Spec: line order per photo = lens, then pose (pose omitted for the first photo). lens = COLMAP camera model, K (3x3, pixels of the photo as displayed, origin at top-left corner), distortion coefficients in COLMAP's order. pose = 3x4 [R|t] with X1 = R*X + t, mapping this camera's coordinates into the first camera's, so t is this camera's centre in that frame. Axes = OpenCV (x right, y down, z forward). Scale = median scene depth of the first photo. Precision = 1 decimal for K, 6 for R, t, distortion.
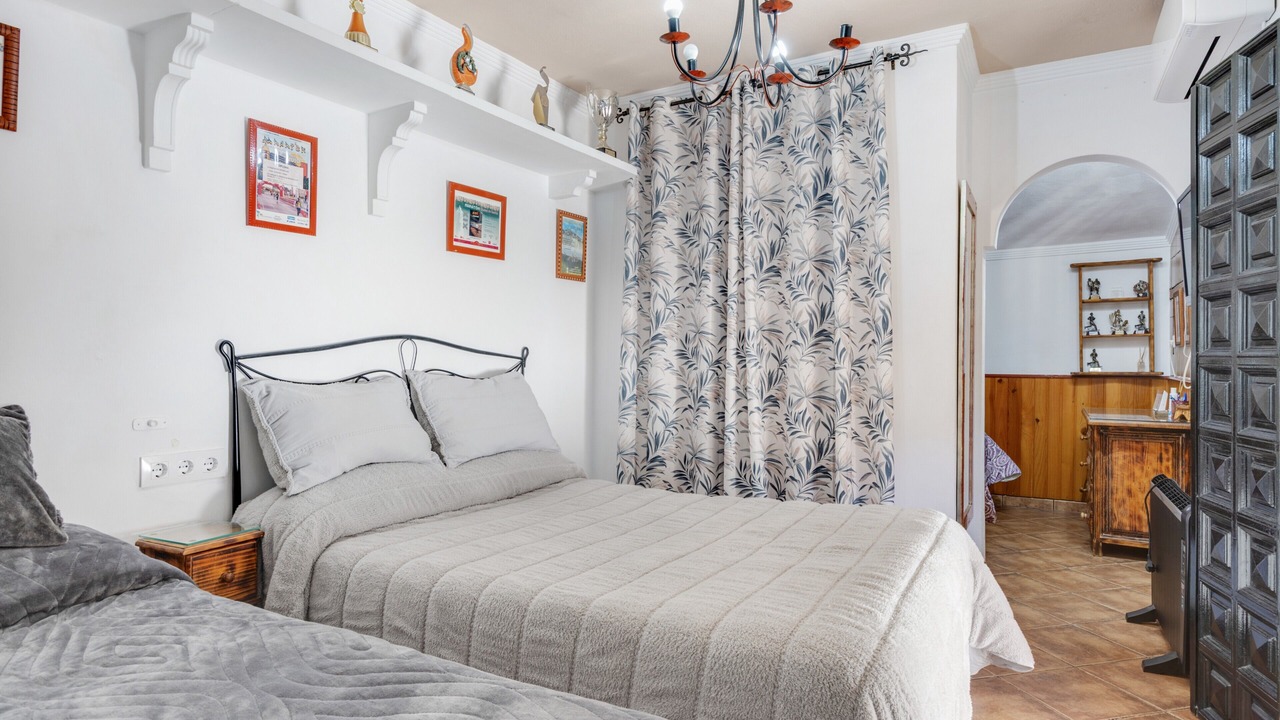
lens RADIAL K [[641.8, 0, 638.2], [0, 641.8, 356.0], [0, 0, 1]] dist [-0.001602, -0.000213]
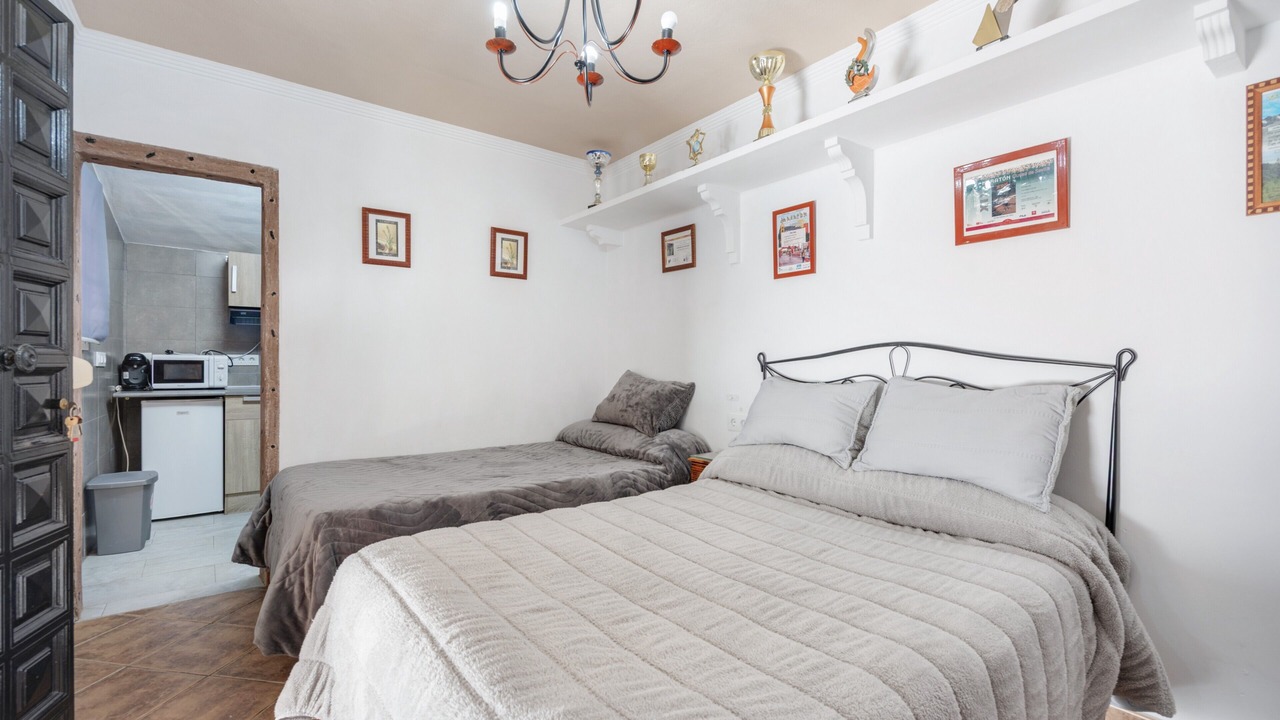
lens RADIAL K [[531.4, 0, 638.5], [0, 531.4, 367.0], [0, 0, 1]] dist [-0.015721, 0.000027]
pose [[-0.320691, 0.004493, -0.947173, 0.622706], [-0.005441, 0.999964, 0.006586, 0.004295], [0.947168, 0.007266, -0.320654, 0.933739]]
